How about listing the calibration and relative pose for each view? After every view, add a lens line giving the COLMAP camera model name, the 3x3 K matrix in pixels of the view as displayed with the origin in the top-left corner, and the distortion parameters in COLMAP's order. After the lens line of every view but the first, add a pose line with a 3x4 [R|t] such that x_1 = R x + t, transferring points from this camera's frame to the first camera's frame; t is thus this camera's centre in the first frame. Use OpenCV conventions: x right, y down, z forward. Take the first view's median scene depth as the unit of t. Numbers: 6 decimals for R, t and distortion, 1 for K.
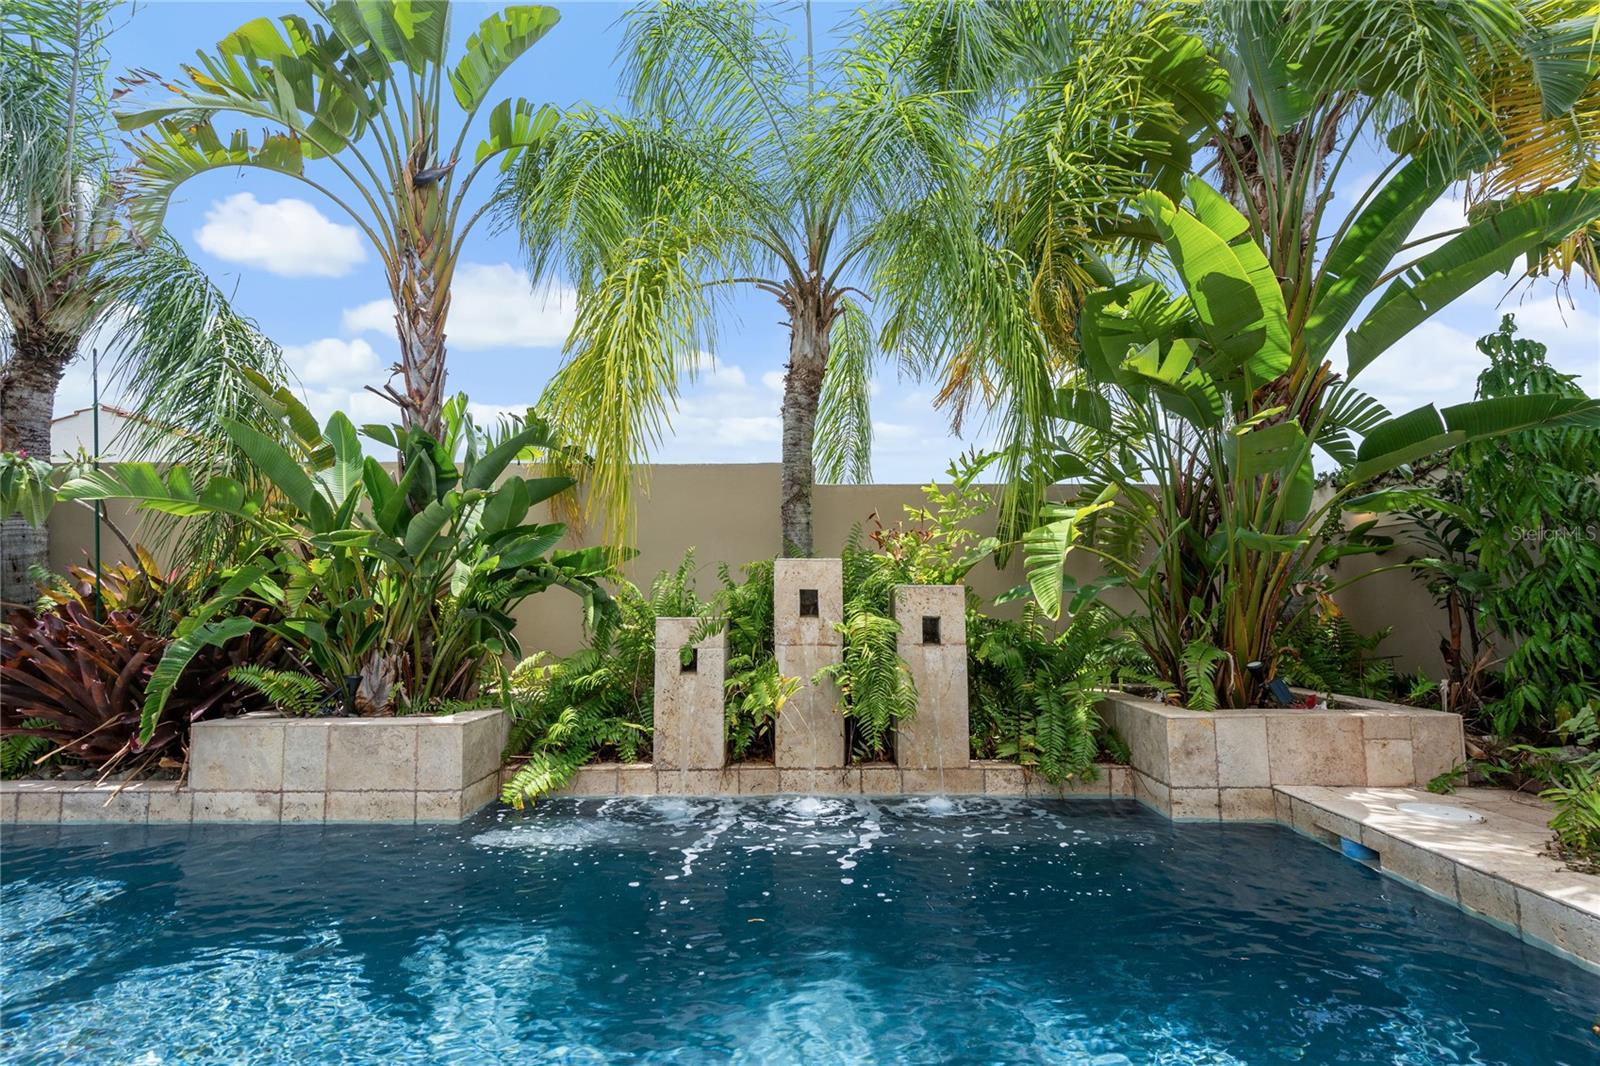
lens RADIAL K [[770.3, 0, 790.9], [0, 770.3, 528.7], [0, 0, 1]] dist [0.006857, -0.000305]
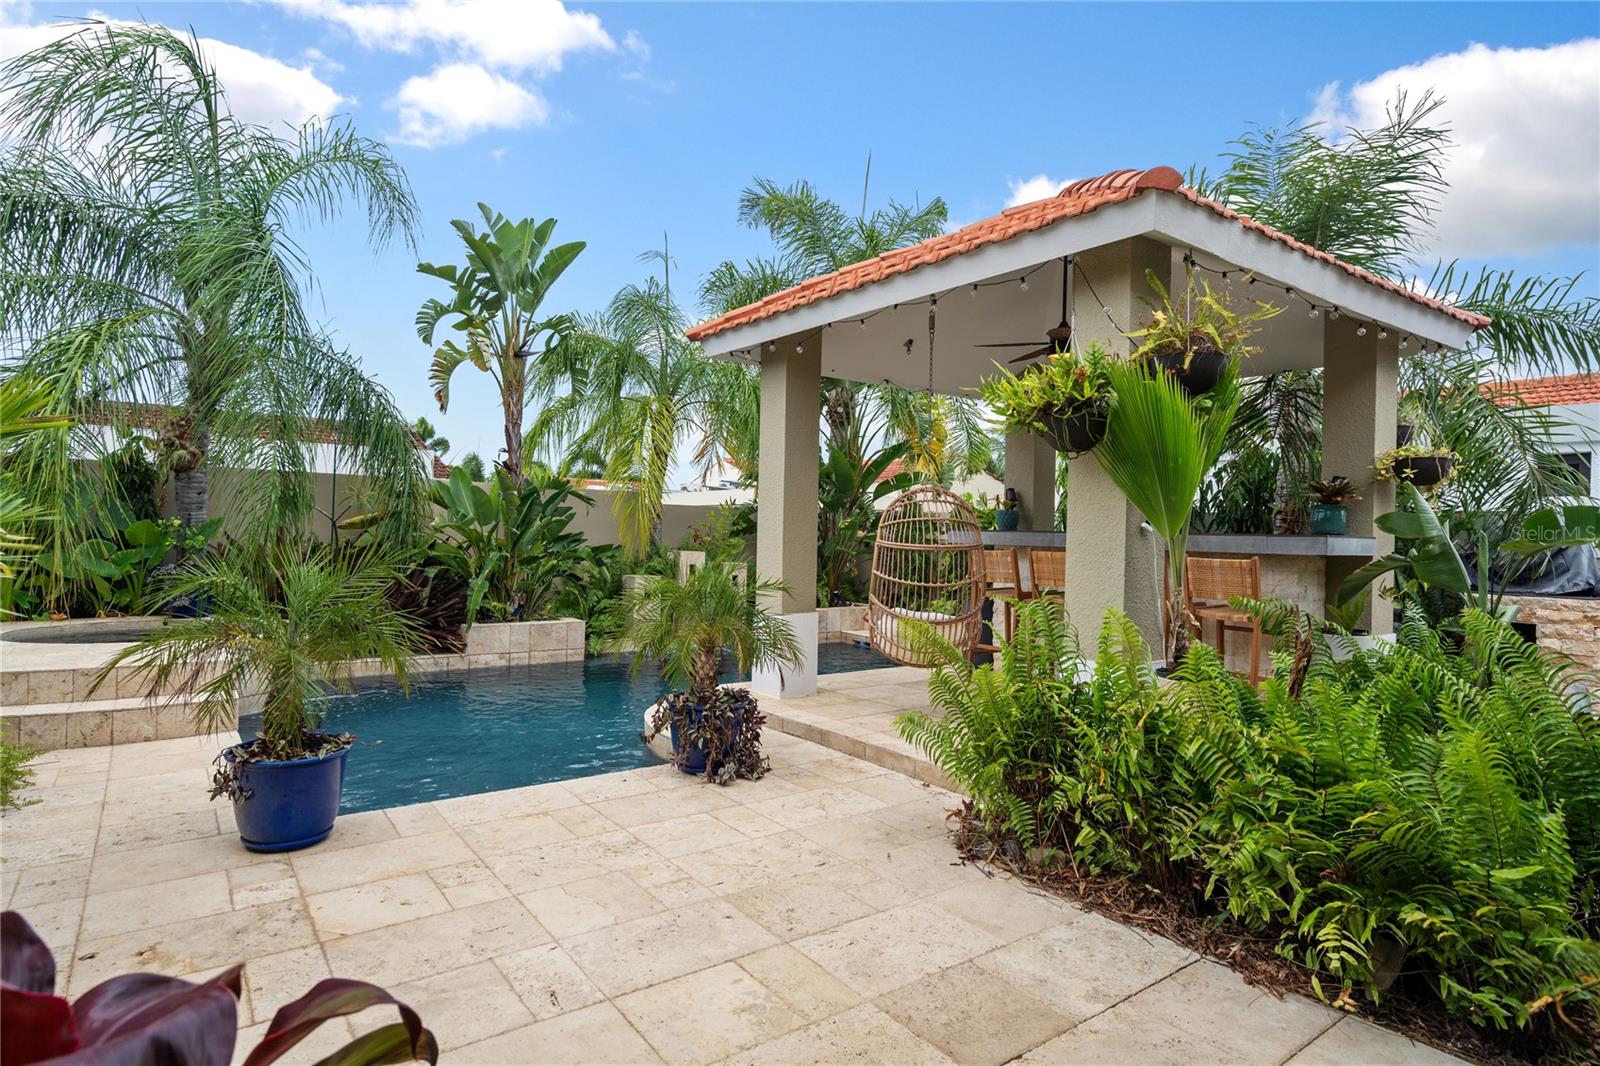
lens RADIAL K [[866.0, 0, 793.7], [0, 866.0, 529.3], [0, 0, 1]] dist [-0.001777, -0.000012]
pose [[0.800946, 0.024982, 0.598215, -1.365887], [-0.086841, 0.993411, 0.074785, -0.262711], [-0.592405, -0.111848, 0.797838, -1.361578]]
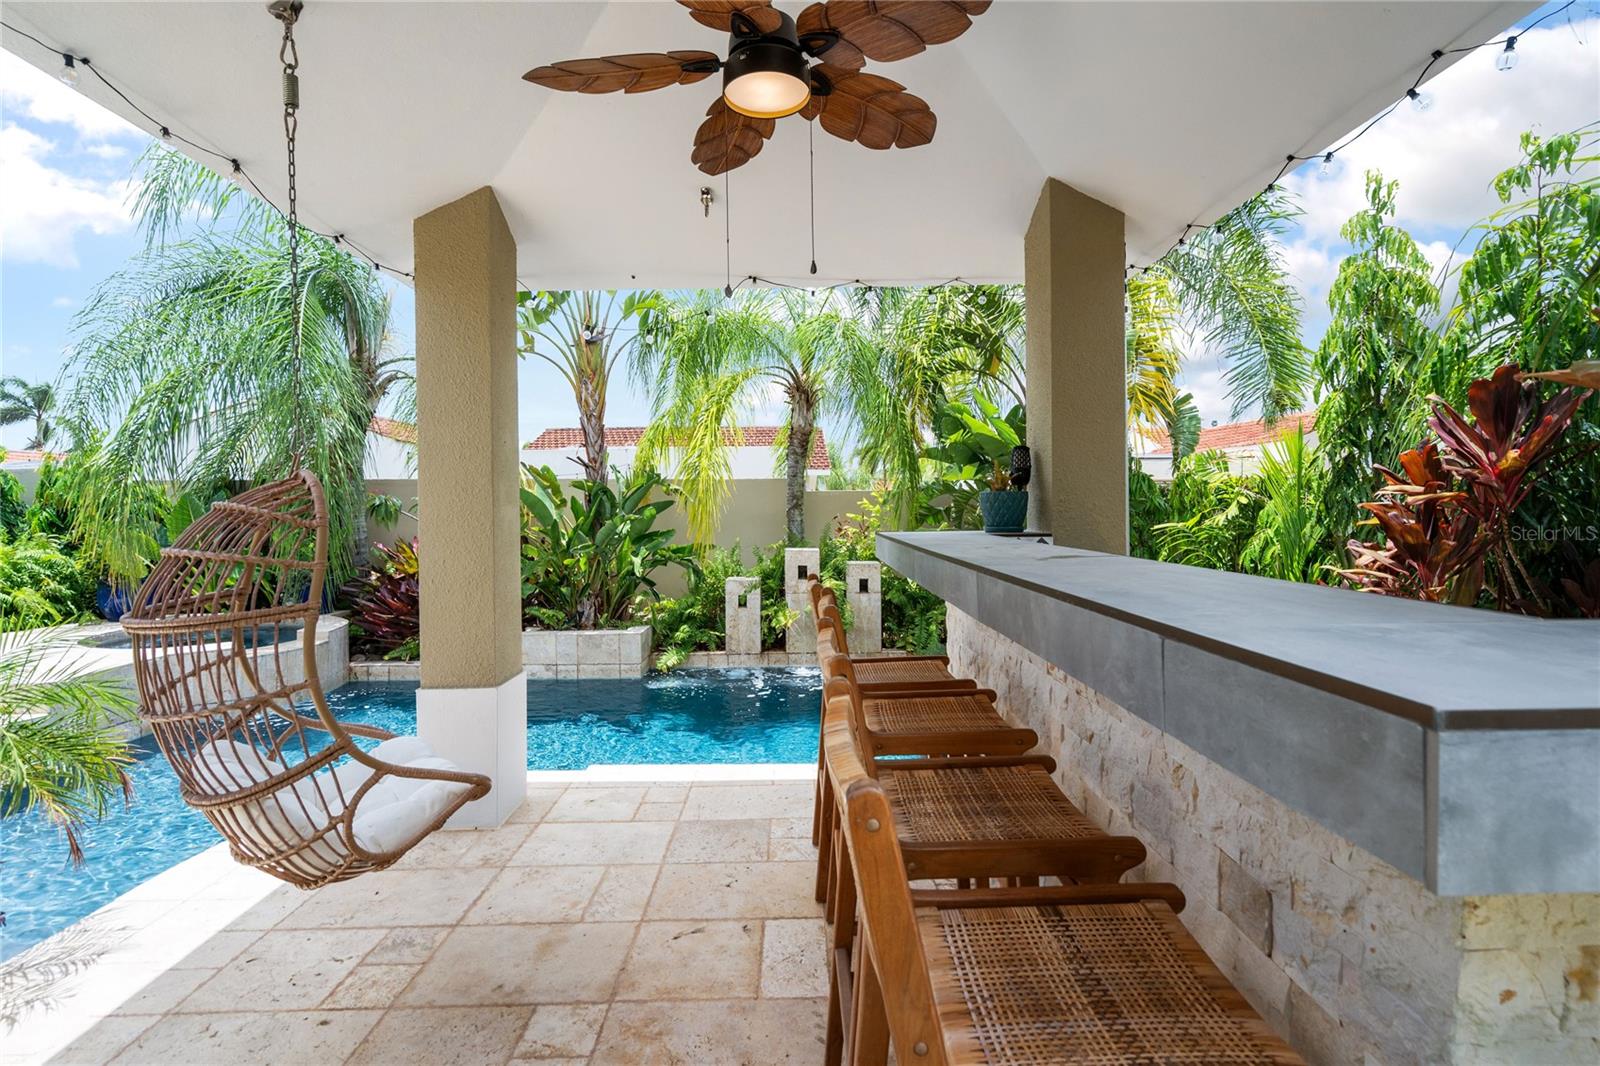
lens RADIAL K [[750.7, 0, 795.4], [0, 750.7, 516.4], [0, 0, 1]] dist [-0.000885, 0.001008]
pose [[0.999778, -0.002790, 0.020888, -0.035537], [0.000357, 0.993296, 0.115602, -0.273245], [-0.021070, -0.115569, 0.993076, -0.913983]]
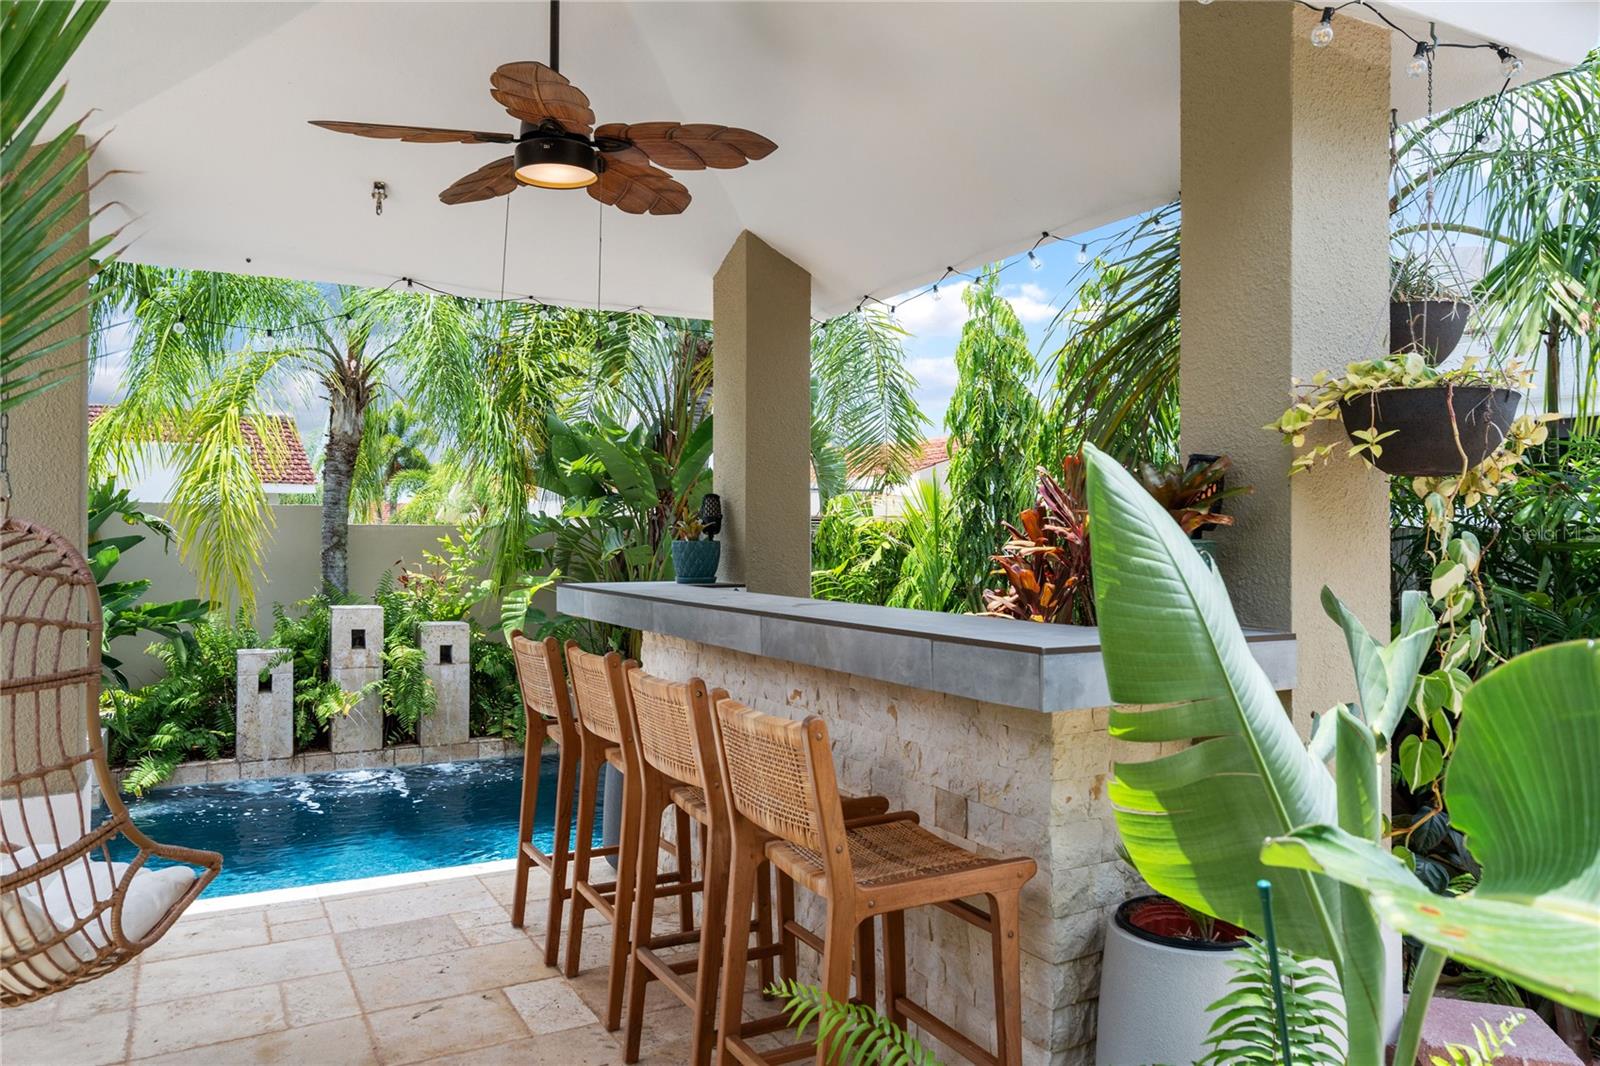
lens RADIAL K [[1121.3, 0, 805.8], [0, 1121.3, 534.0], [0, 0, 1]] dist [0.000783, 0.001600]
pose [[0.868994, 0.012165, 0.494673, -0.289446], [-0.059878, 0.994937, 0.080719, -0.317253], [-0.491186, -0.099765, 0.865323, -1.197209]]
